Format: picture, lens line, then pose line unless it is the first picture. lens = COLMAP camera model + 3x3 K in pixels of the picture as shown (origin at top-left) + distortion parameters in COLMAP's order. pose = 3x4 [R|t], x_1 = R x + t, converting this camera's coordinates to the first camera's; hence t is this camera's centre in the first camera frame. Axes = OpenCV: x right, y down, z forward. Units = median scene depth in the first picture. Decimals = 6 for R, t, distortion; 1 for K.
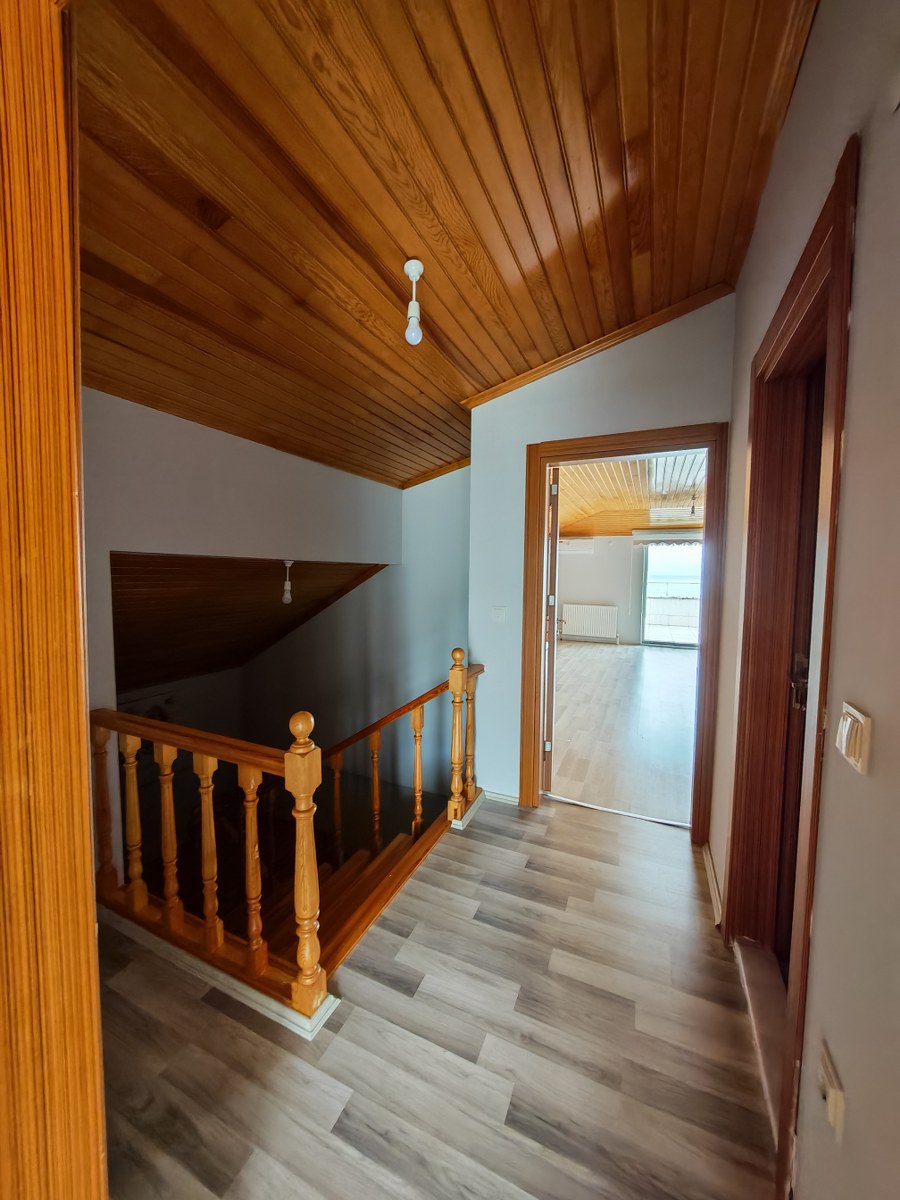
lens RADIAL K [[443.9, 0, 445.6], [0, 443.9, 595.7], [0, 0, 1]] dist [-0.010649, -0.000043]
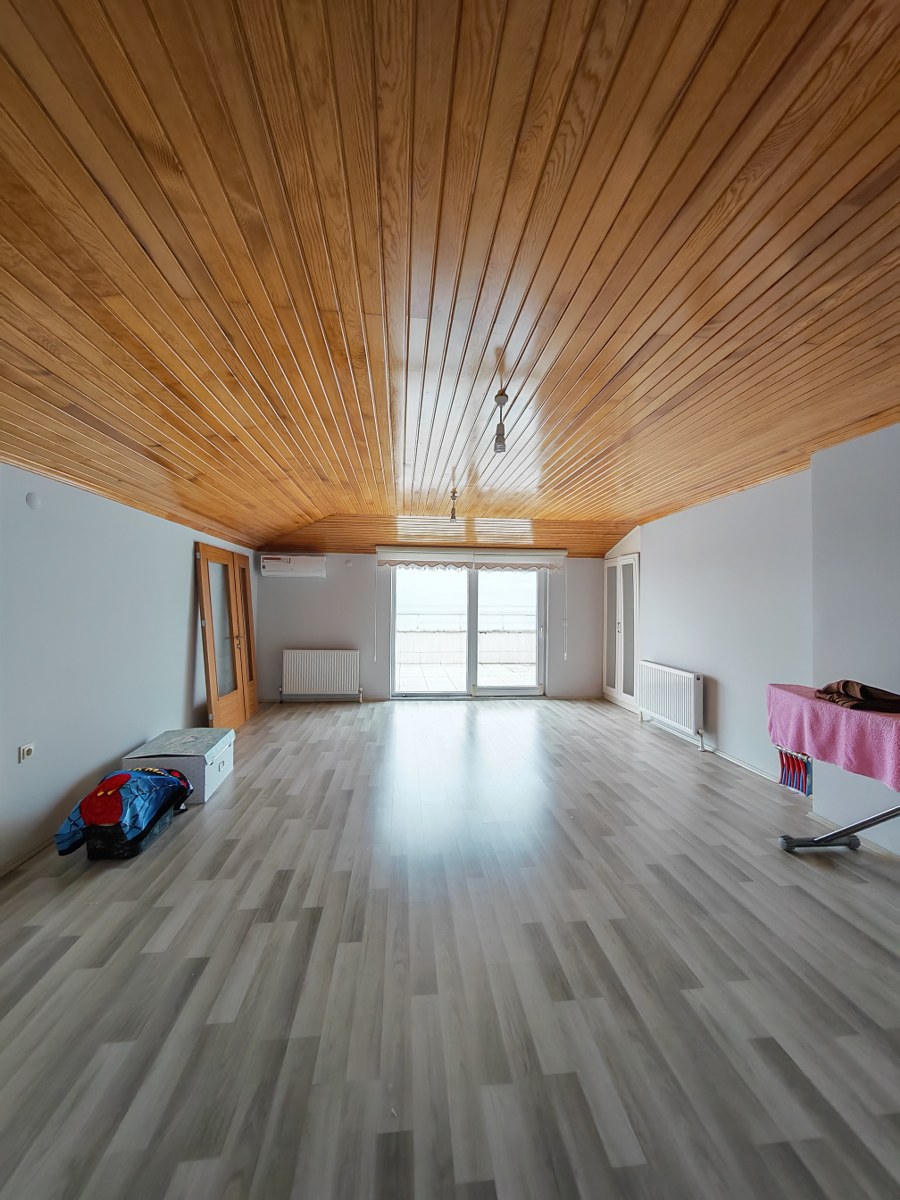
lens RADIAL K [[443.9, 0, 445.6], [0, 443.9, 595.7], [0, 0, 1]] dist [-0.010649, -0.000043]
pose [[0.859978, 0.003475, 0.510320, 0.143039], [0.029740, 0.997936, -0.056913, -0.019566], [-0.509464, 0.064121, 0.858099, 0.308938]]
